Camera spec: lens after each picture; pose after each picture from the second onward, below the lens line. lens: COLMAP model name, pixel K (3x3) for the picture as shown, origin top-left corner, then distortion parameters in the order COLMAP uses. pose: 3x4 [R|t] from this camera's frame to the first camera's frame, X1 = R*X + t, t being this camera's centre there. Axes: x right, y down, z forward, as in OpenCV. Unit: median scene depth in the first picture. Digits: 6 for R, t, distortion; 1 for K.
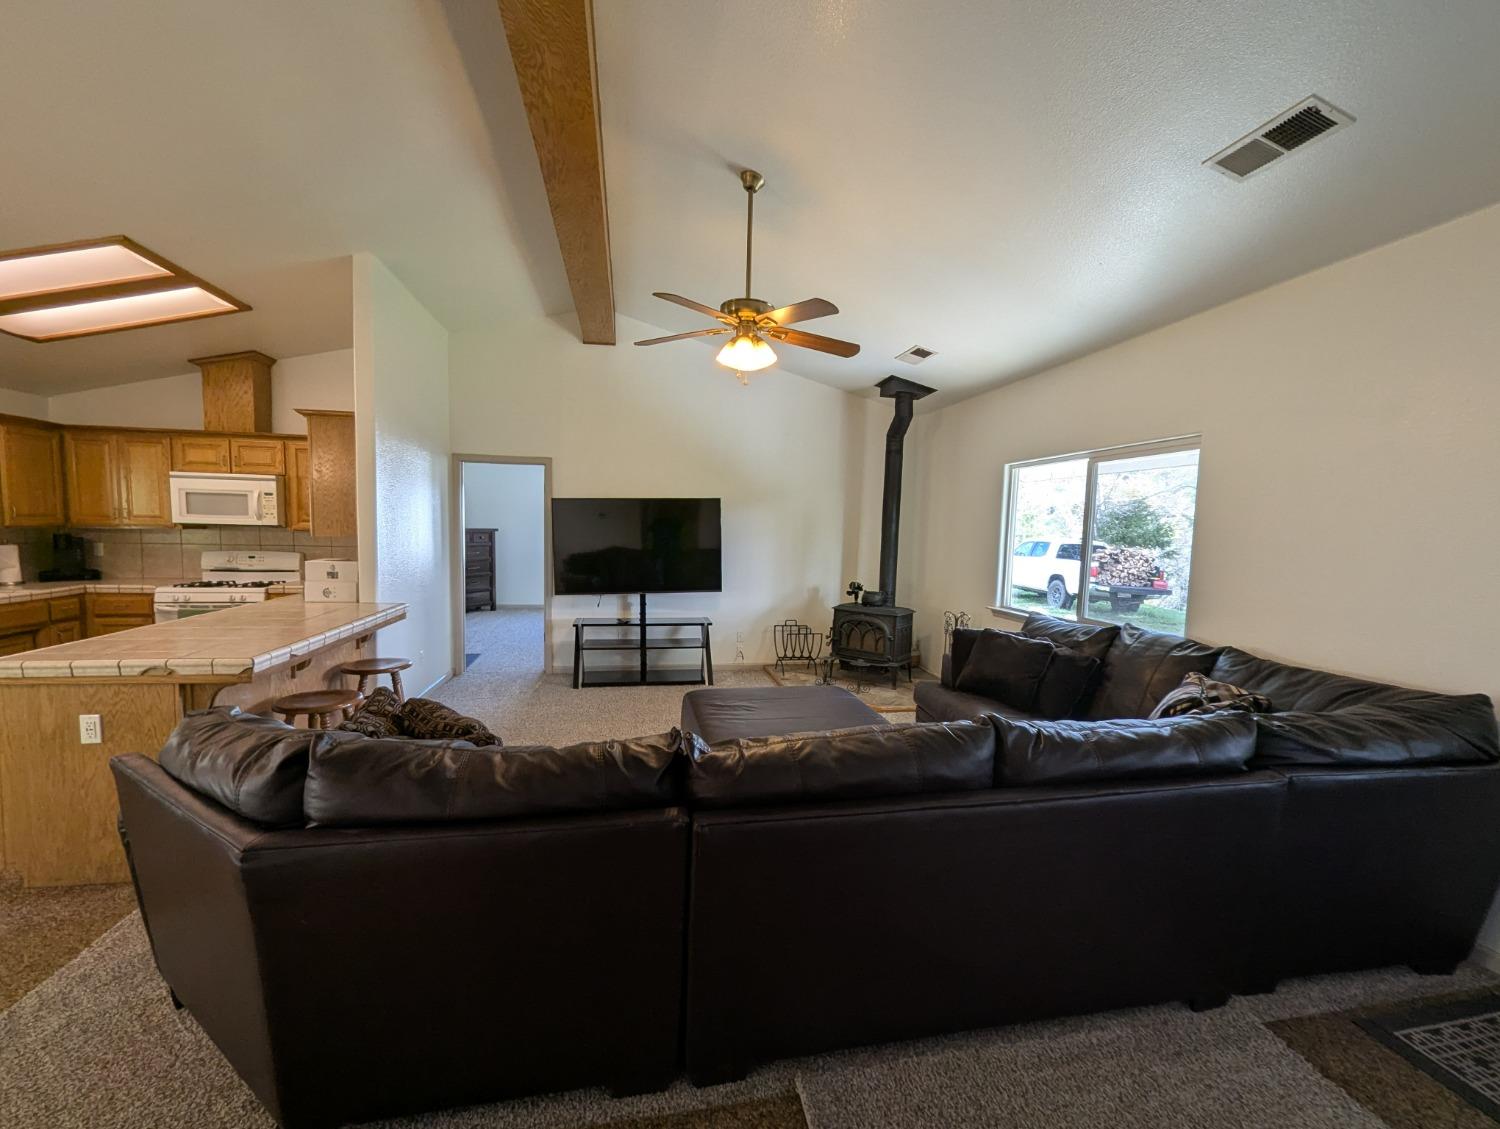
lens RADIAL K [[621.2, 0, 753.0], [0, 621.2, 576.1], [0, 0, 1]] dist [0.000055, 0.000527]
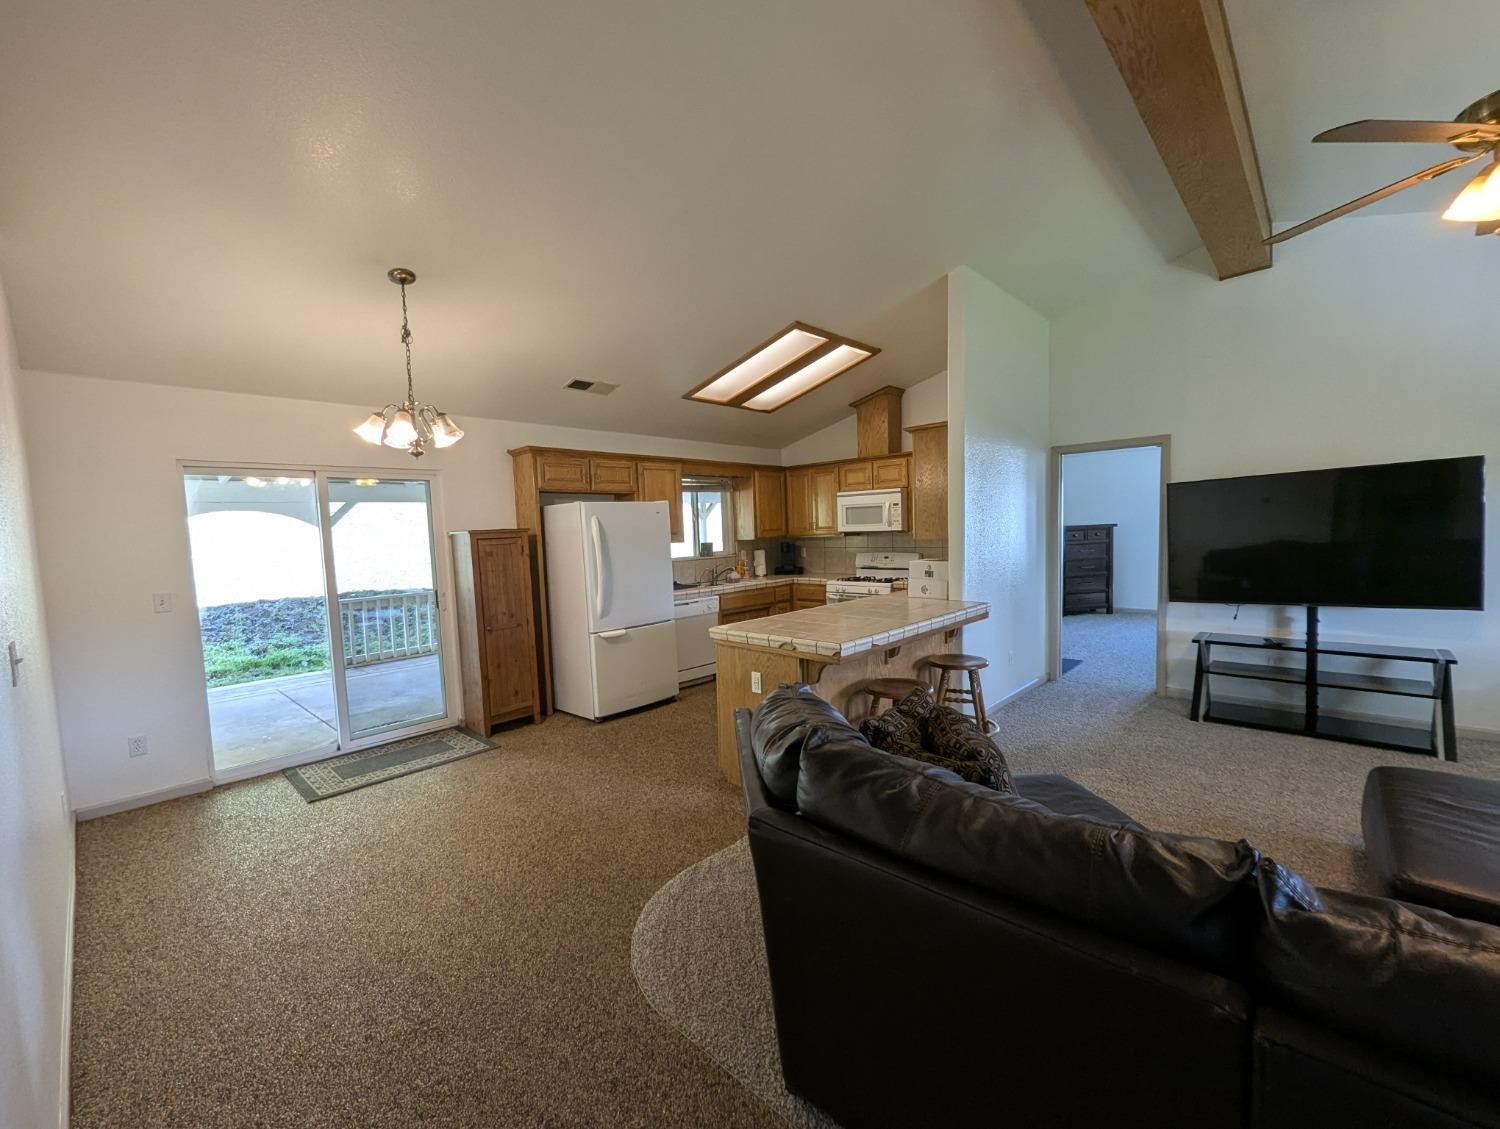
lens RADIAL K [[621.2, 0, 753.0], [0, 621.2, 576.1], [0, 0, 1]] dist [0.000055, 0.000527]
pose [[0.585893, 0.019275, -0.810159, 0.025631], [-0.016785, 0.999791, 0.011648, -0.004001], [0.810215, 0.006774, 0.586094, 0.084031]]
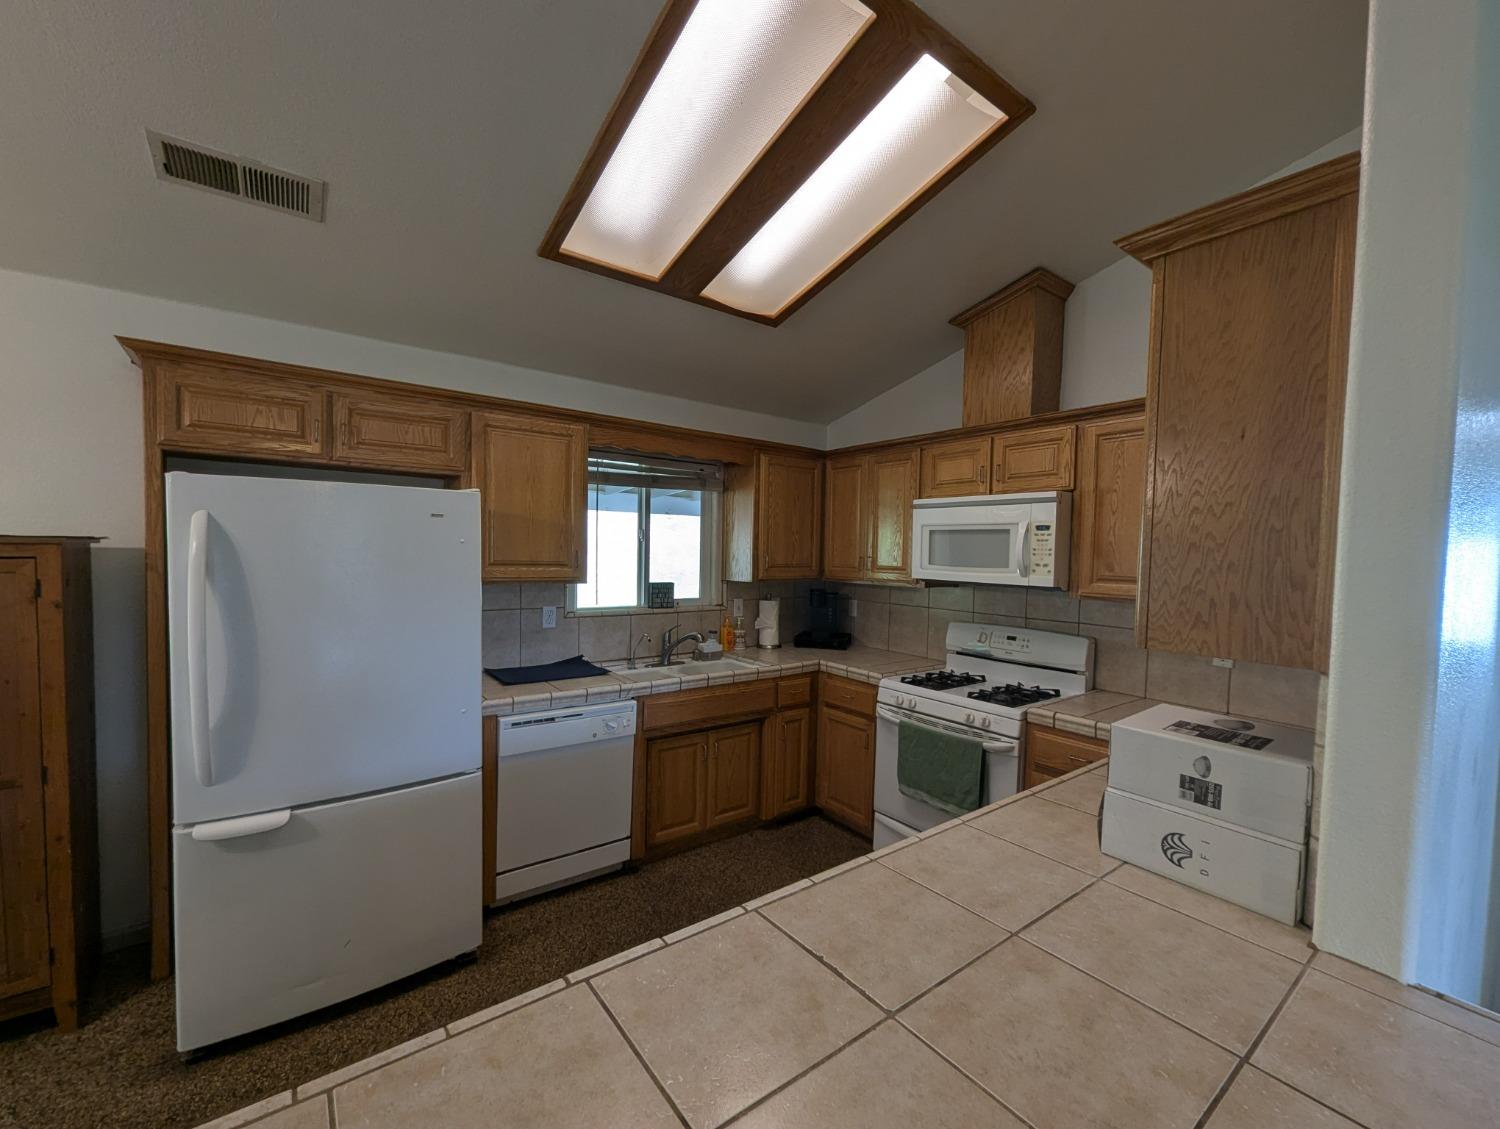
lens RADIAL K [[621.2, 0, 753.0], [0, 621.2, 576.1], [0, 0, 1]] dist [0.000055, 0.000527]
pose [[0.439578, 0.023284, -0.897903, -0.419137], [-0.083229, 0.996419, -0.014907, -0.063451], [0.894340, 0.081284, 0.439942, 0.558548]]
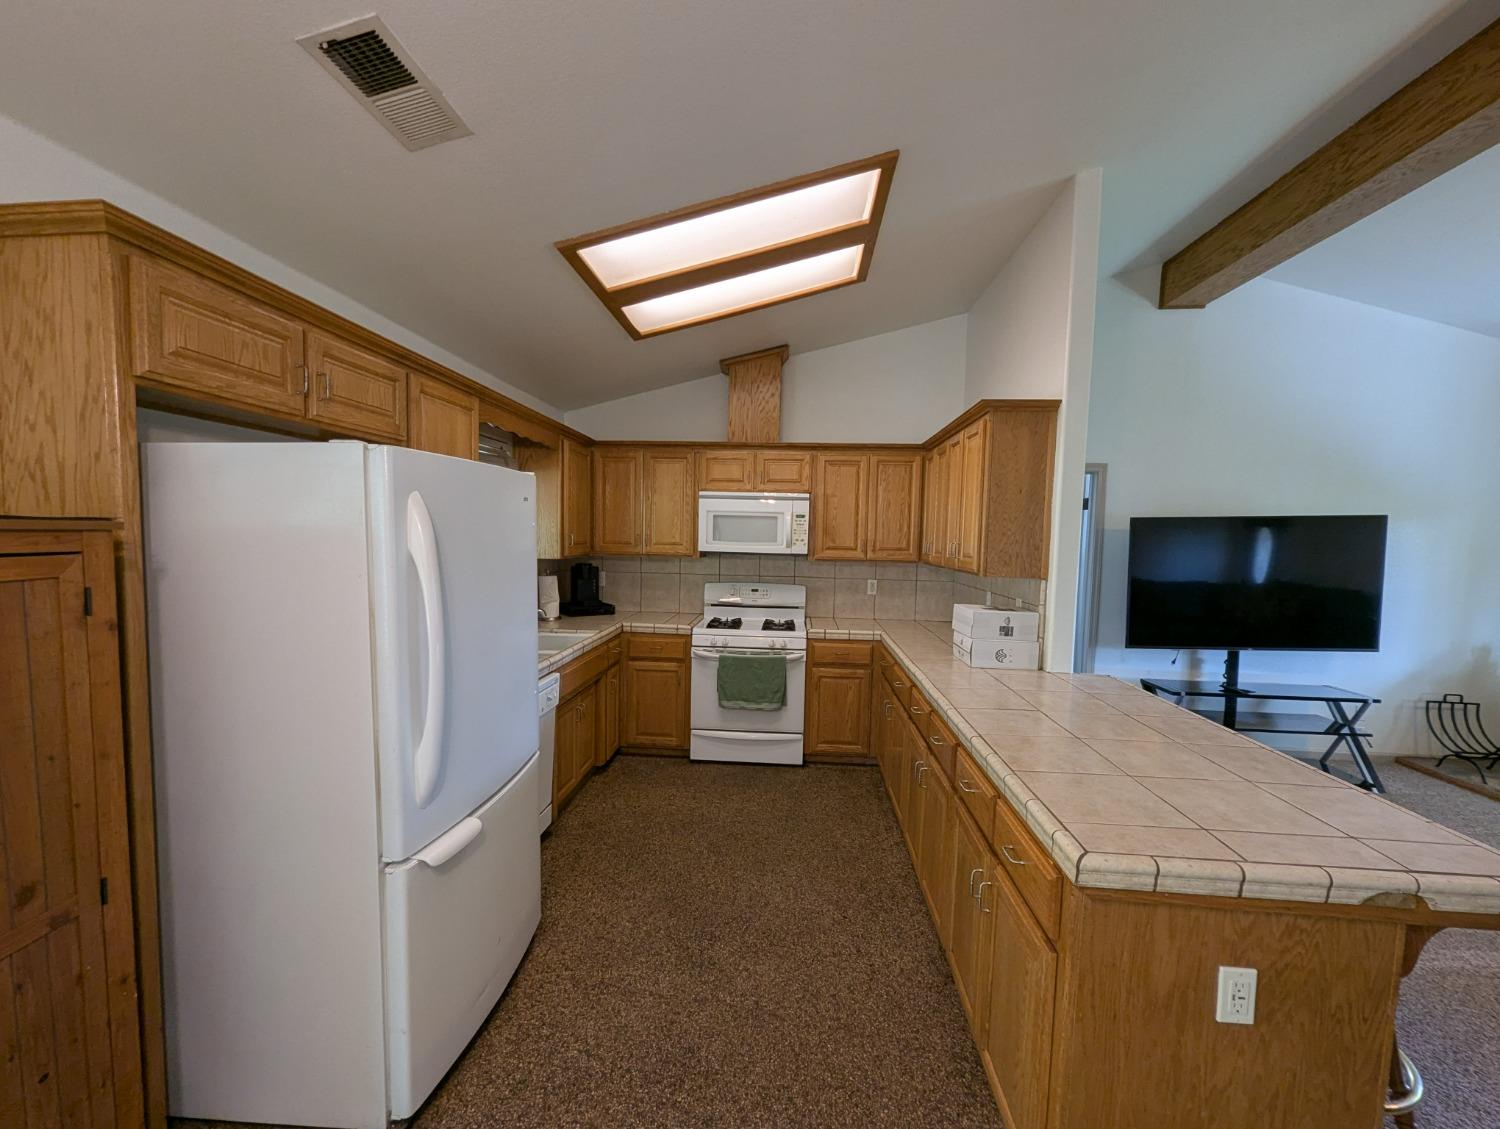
lens RADIAL K [[621.2, 0, 753.0], [0, 621.2, 576.1], [0, 0, 1]] dist [0.000055, 0.000527]
pose [[0.966010, 0.016070, -0.258006, -0.631328], [-0.021083, 0.999639, -0.016675, -0.037883], [0.257645, 0.021548, 0.965999, 0.191638]]
